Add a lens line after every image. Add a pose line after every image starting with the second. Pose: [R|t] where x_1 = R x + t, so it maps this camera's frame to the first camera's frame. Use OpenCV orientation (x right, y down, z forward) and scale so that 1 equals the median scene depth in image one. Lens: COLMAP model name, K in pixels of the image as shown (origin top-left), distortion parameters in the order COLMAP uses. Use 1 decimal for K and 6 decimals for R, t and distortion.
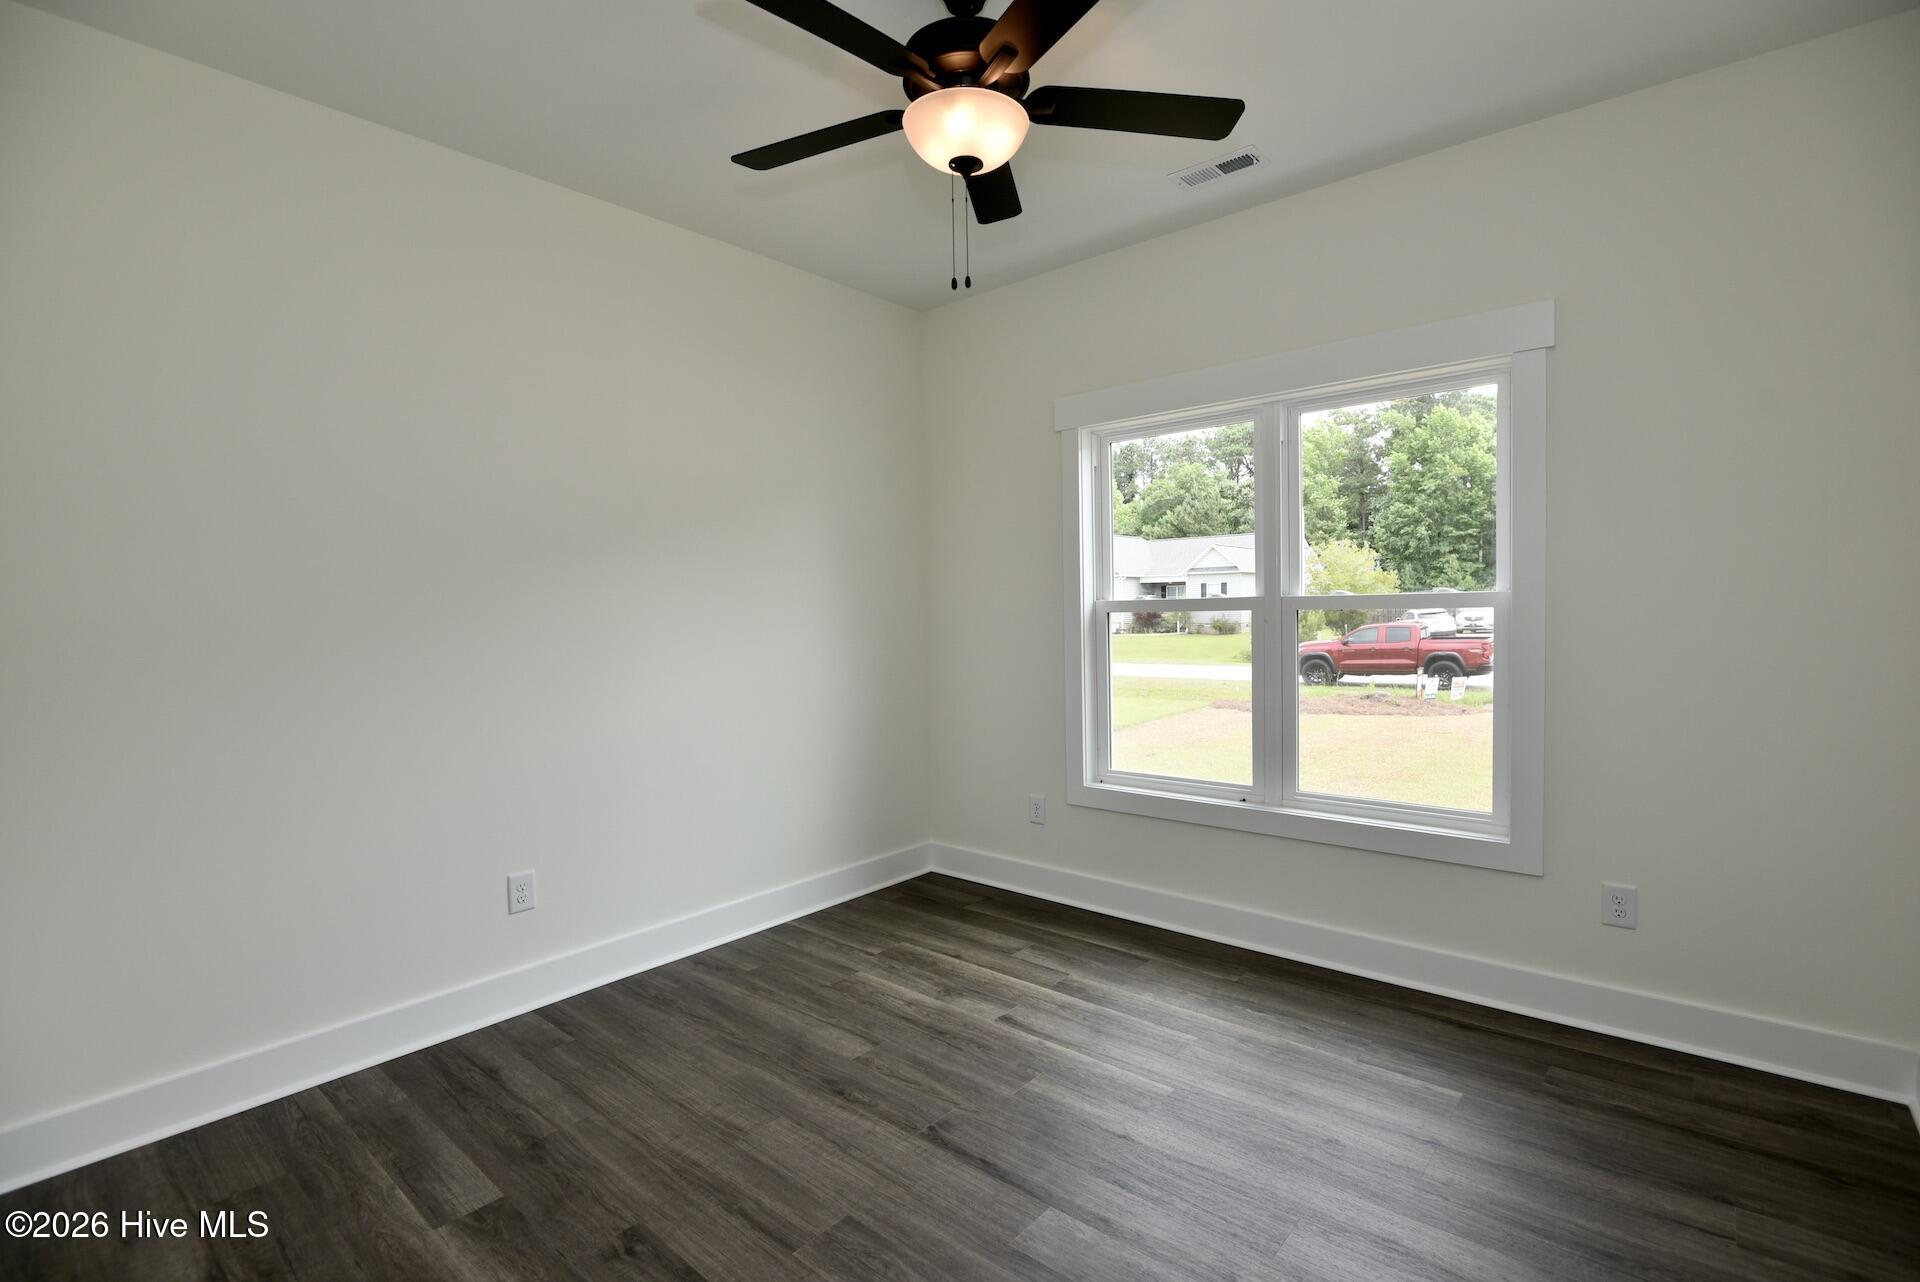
lens RADIAL K [[887.3, 0, 968.1], [0, 887.3, 643.8], [0, 0, 1]] dist [0.003623, -0.013283]
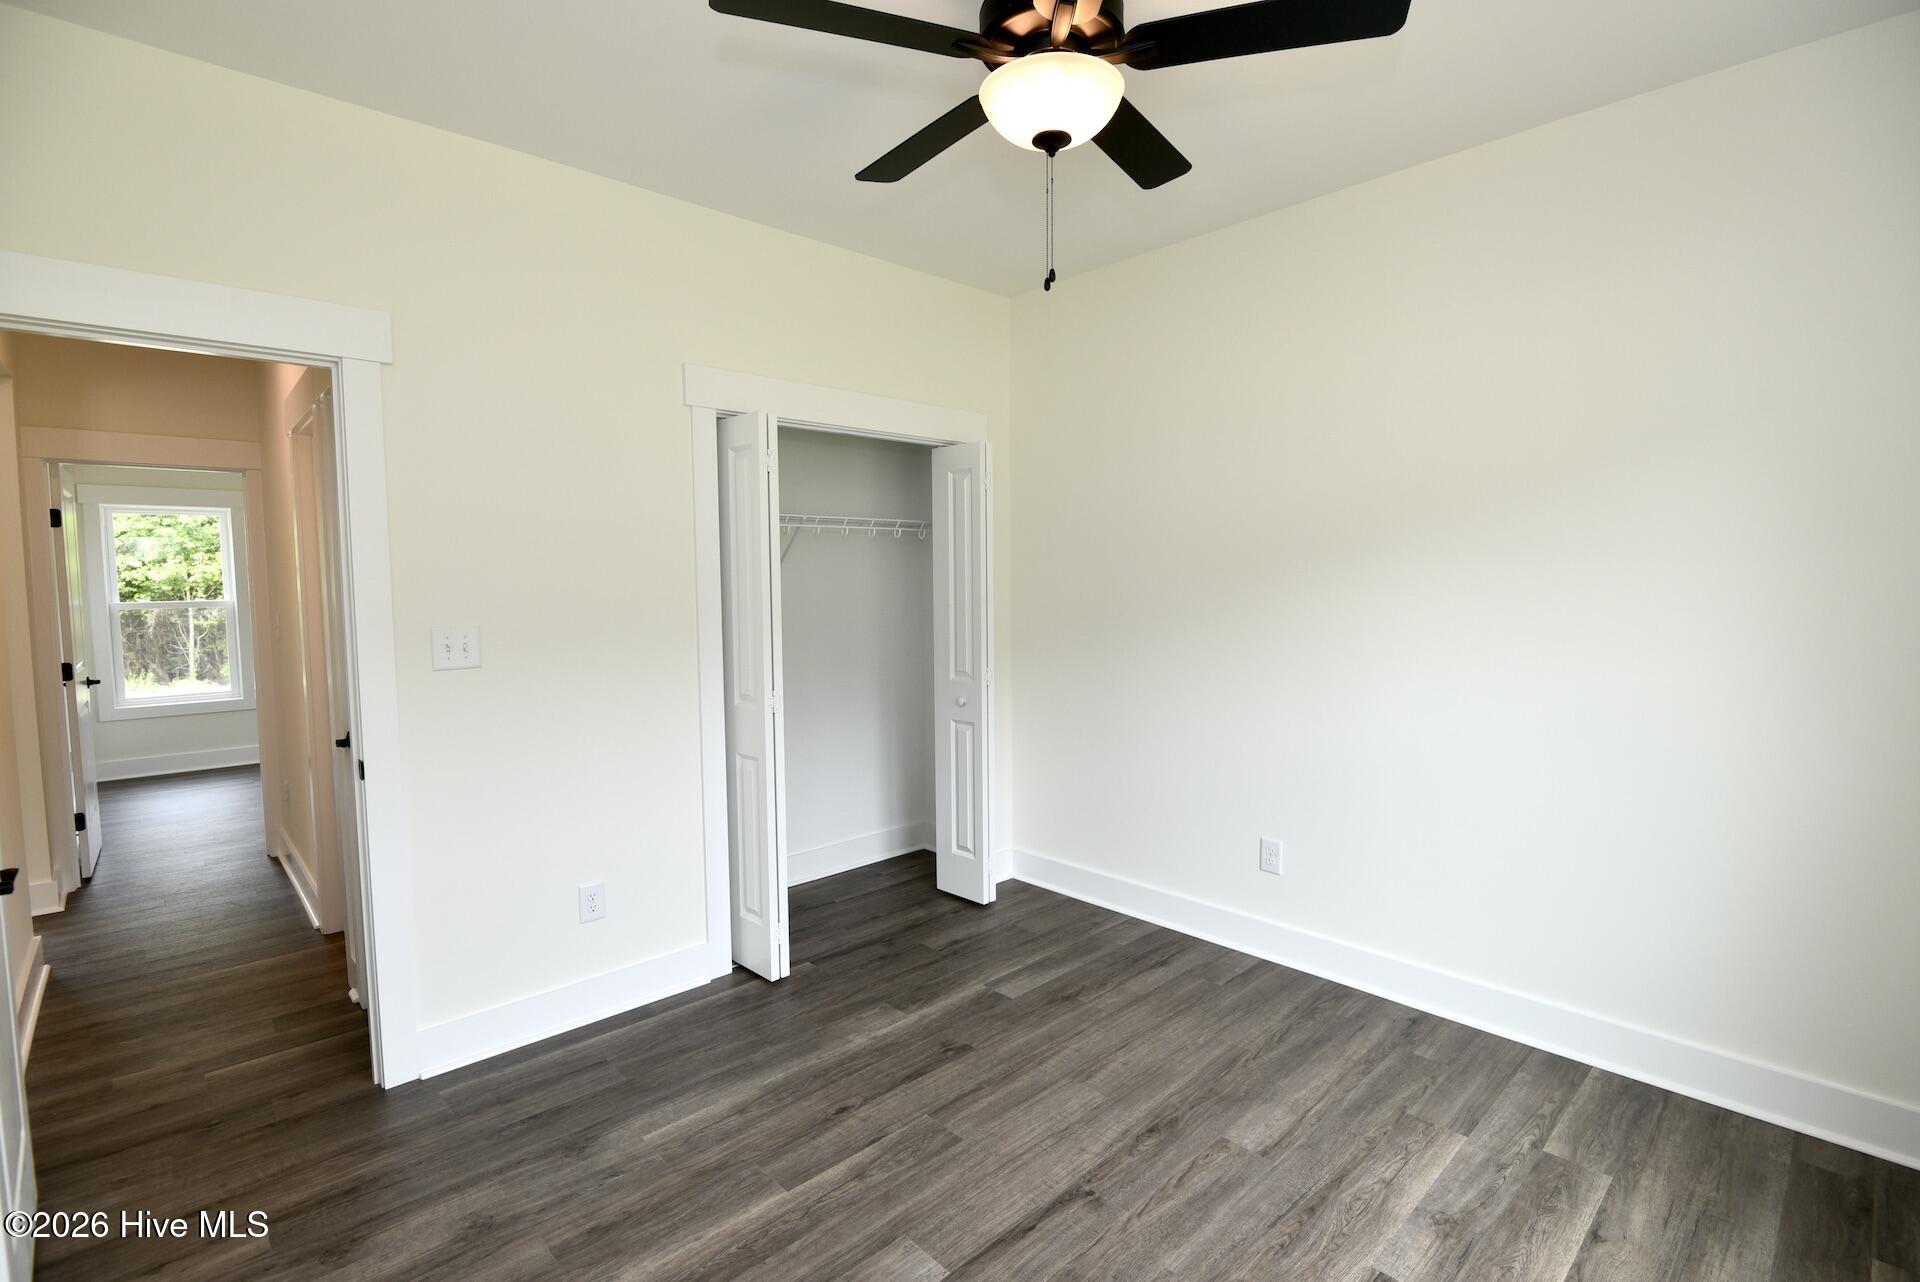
lens RADIAL K [[887.3, 0, 968.1], [0, 887.3, 643.8], [0, 0, 1]] dist [0.003623, -0.013283]
pose [[-0.113663, 0.089582, -0.989472, 0.741548], [-0.027279, 0.995270, 0.093240, -0.101060], [0.993145, 0.037590, -0.110682, 0.833466]]
